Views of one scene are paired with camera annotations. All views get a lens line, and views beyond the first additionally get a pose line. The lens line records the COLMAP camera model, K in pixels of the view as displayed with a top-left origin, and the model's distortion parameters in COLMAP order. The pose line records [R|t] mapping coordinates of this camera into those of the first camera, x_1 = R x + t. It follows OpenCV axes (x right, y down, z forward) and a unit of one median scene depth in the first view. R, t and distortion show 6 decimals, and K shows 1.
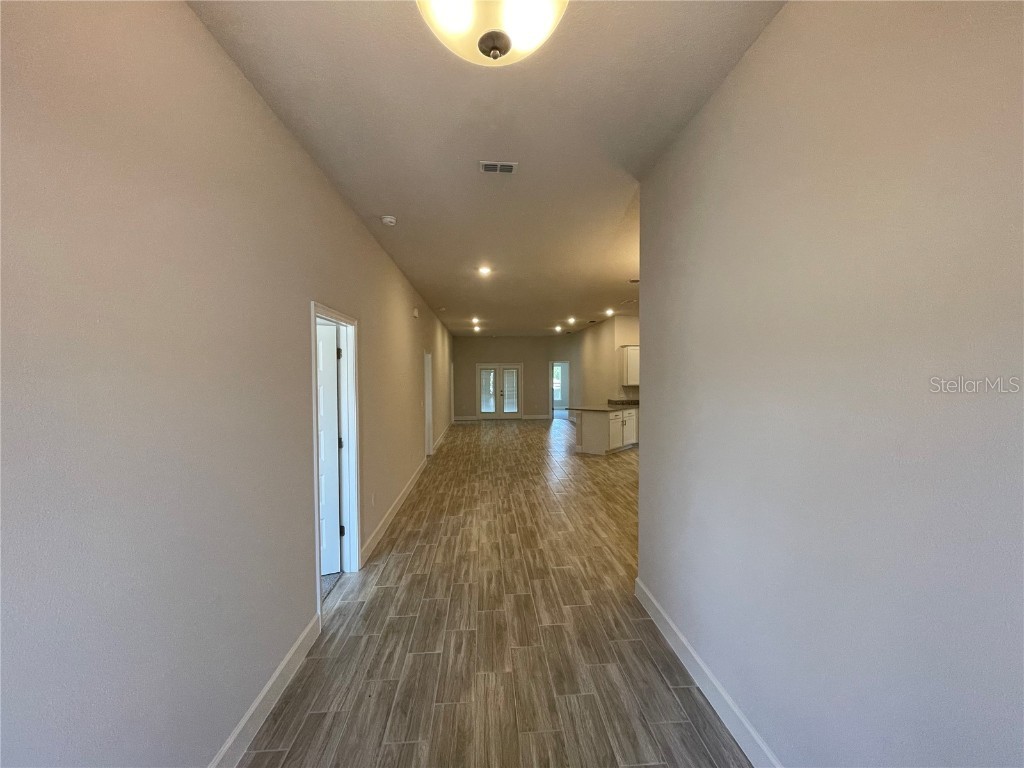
lens RADIAL K [[410.5, 0, 511.7], [0, 410.5, 381.3], [0, 0, 1]] dist [-0.003535, 0.000428]
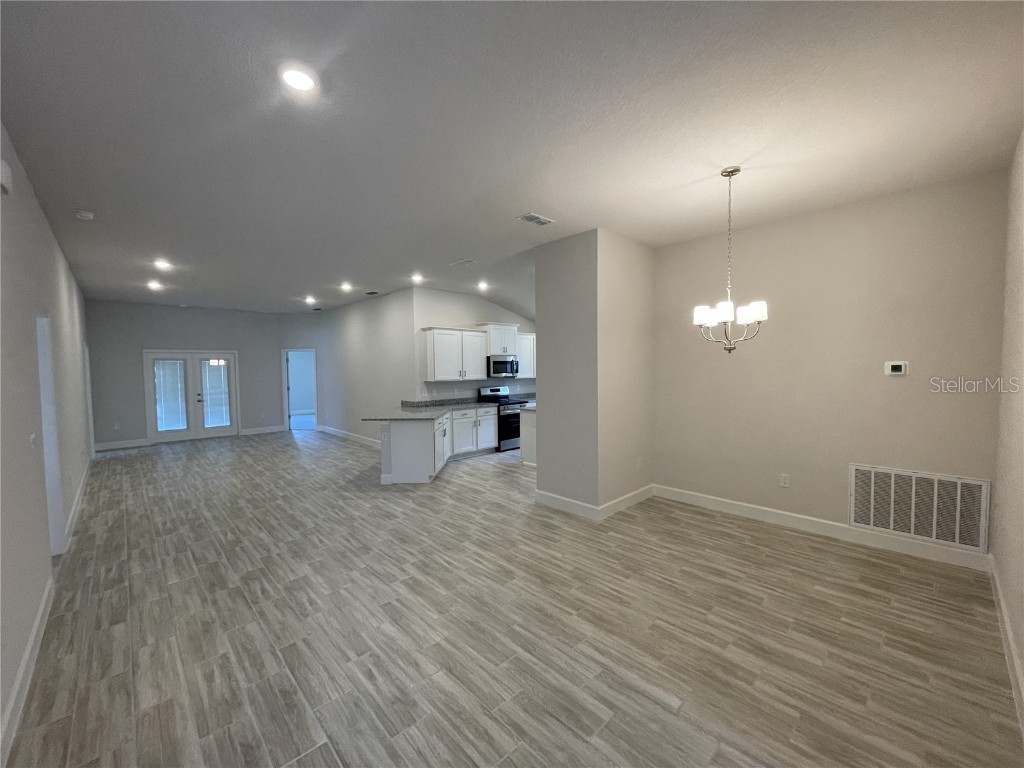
lens RADIAL K [[410.5, 0, 513.0], [0, 410.5, 386.9], [0, 0, 1]] dist [-0.003535, 0.000428]
pose [[0.766148, -0.036087, 0.641651, -0.081976], [0.016821, 0.999206, 0.036111, -0.003425], [-0.642445, -0.016873, 0.766146, 0.298587]]
